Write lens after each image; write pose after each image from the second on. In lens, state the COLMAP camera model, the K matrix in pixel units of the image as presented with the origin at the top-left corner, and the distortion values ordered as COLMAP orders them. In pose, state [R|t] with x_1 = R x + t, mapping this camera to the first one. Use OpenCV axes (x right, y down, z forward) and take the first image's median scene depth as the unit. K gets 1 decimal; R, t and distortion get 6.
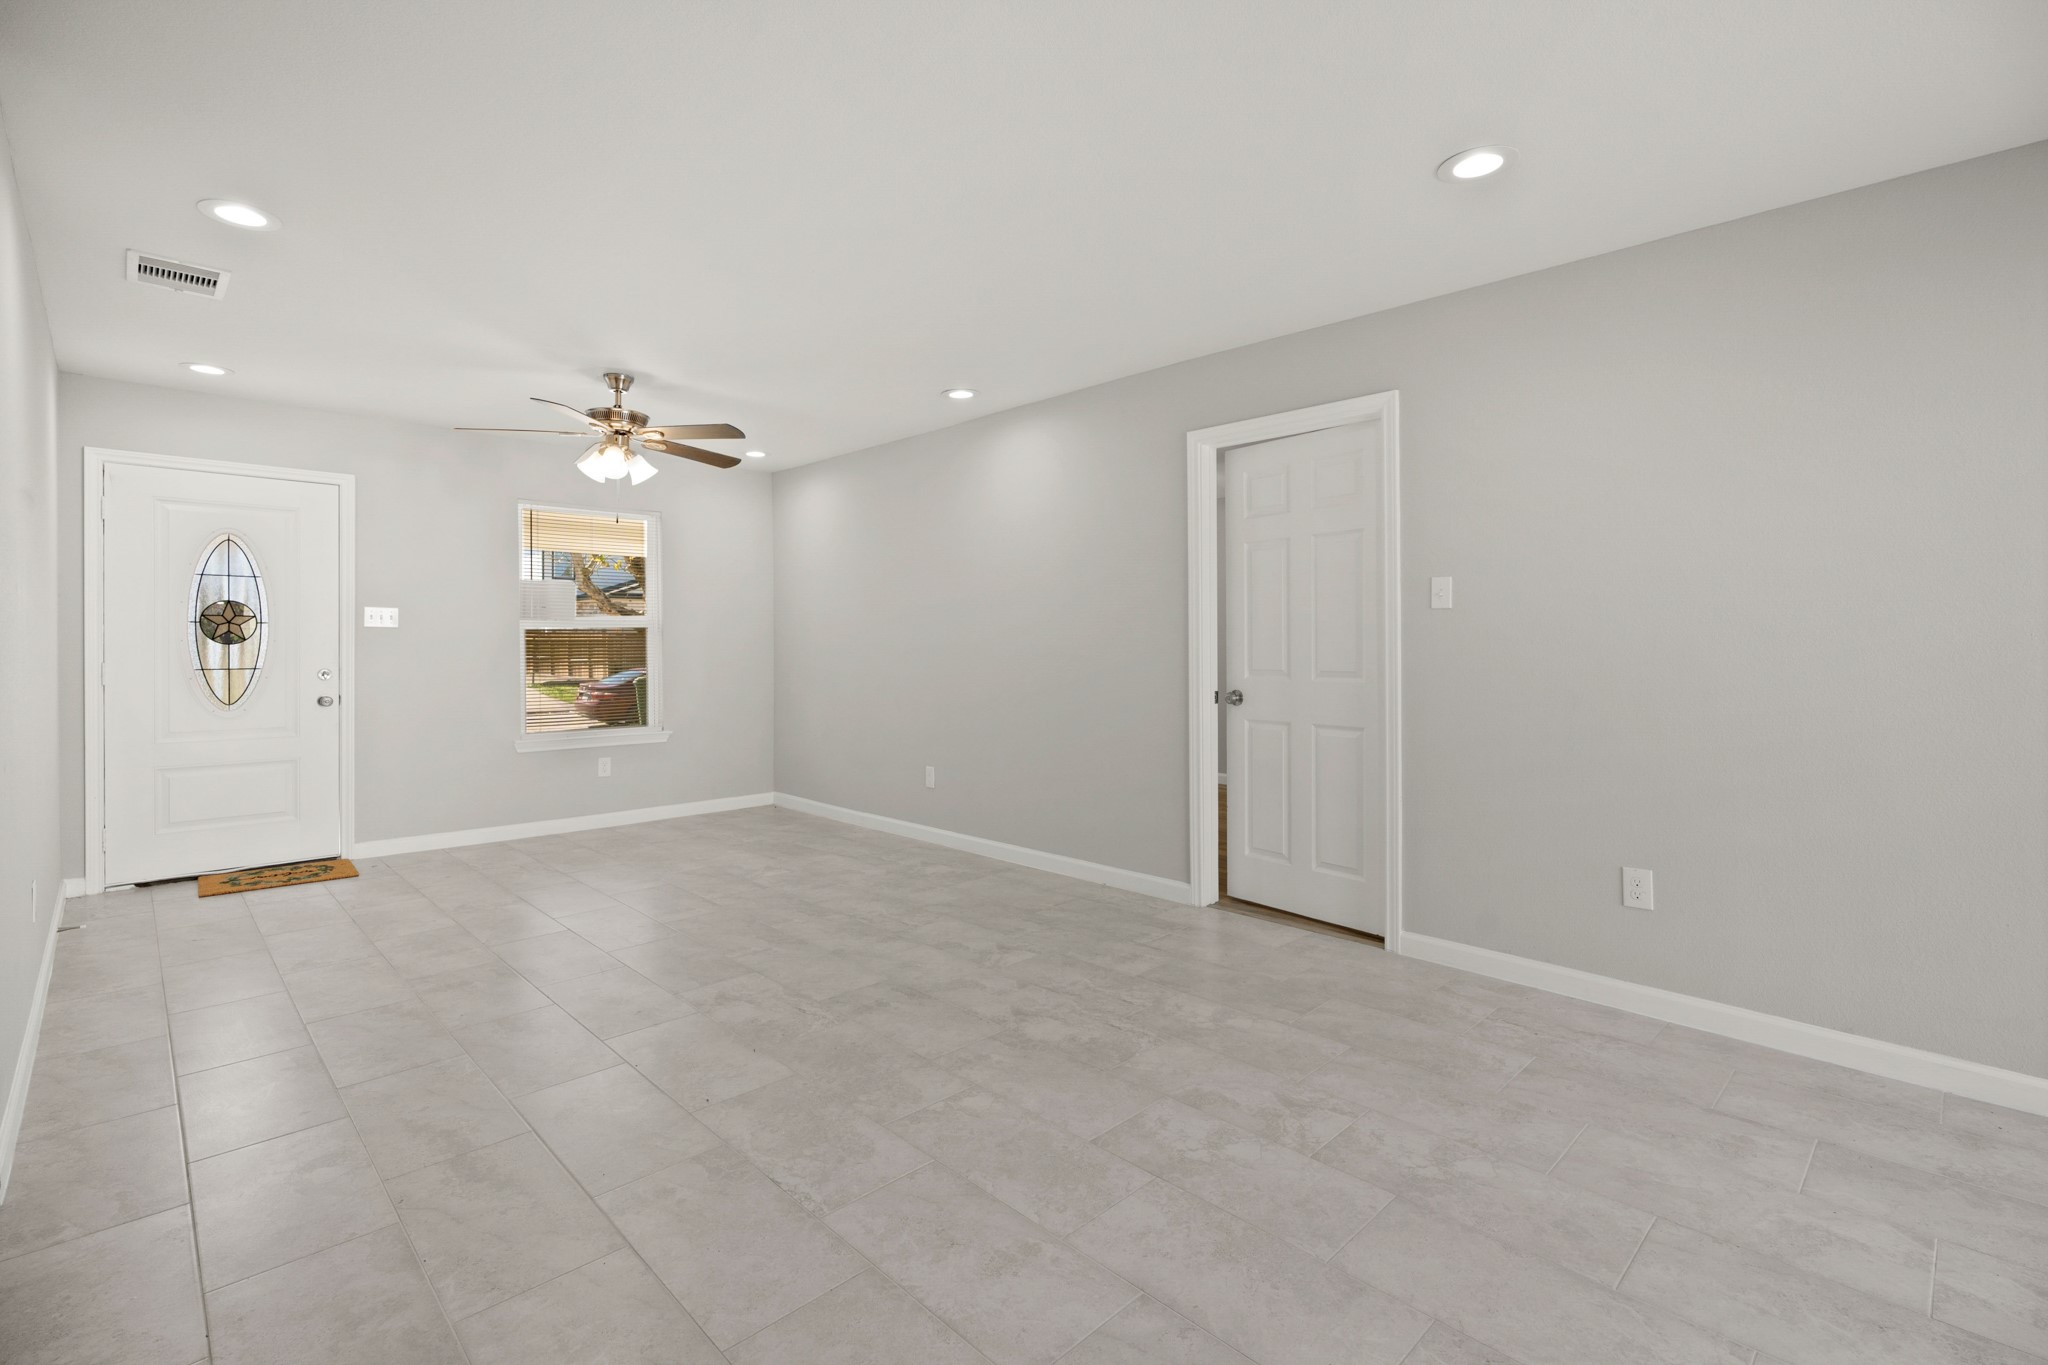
lens RADIAL K [[925.4, 0, 1022.9], [0, 925.4, 637.5], [0, 0, 1]] dist [-0.001623, 0.000948]
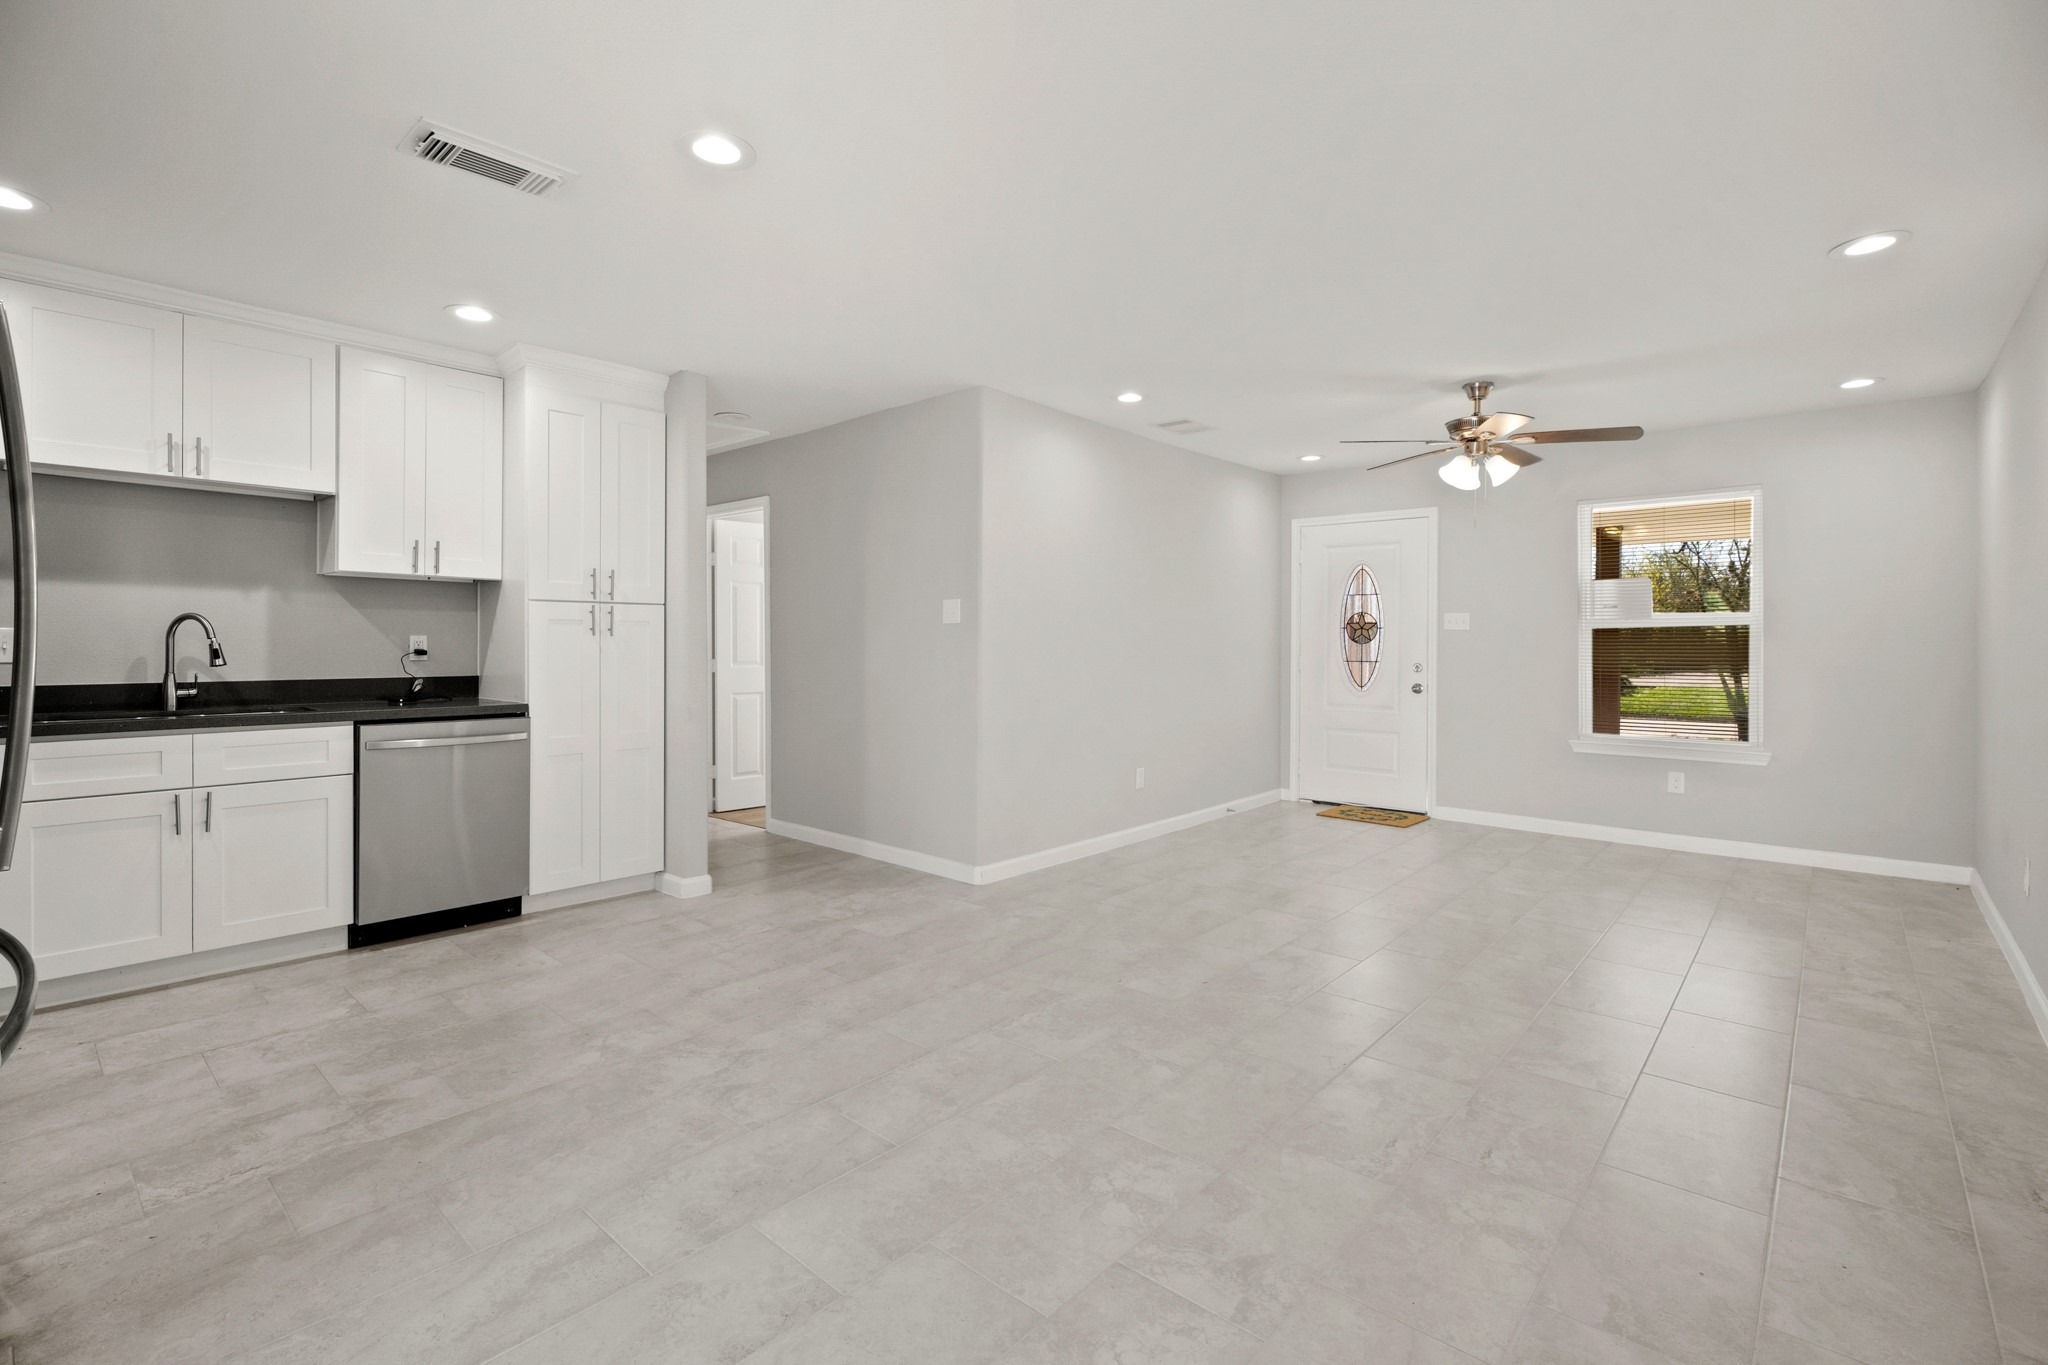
lens RADIAL K [[925.4, 0, 1011.1], [0, 925.4, 638.3], [0, 0, 1]] dist [-0.001623, 0.000948]
pose [[0.067795, -0.003468, -0.997693, 0.792599], [0.004439, 0.999985, -0.003174, 0.001306], [0.997689, -0.004214, 0.067809, 0.592690]]
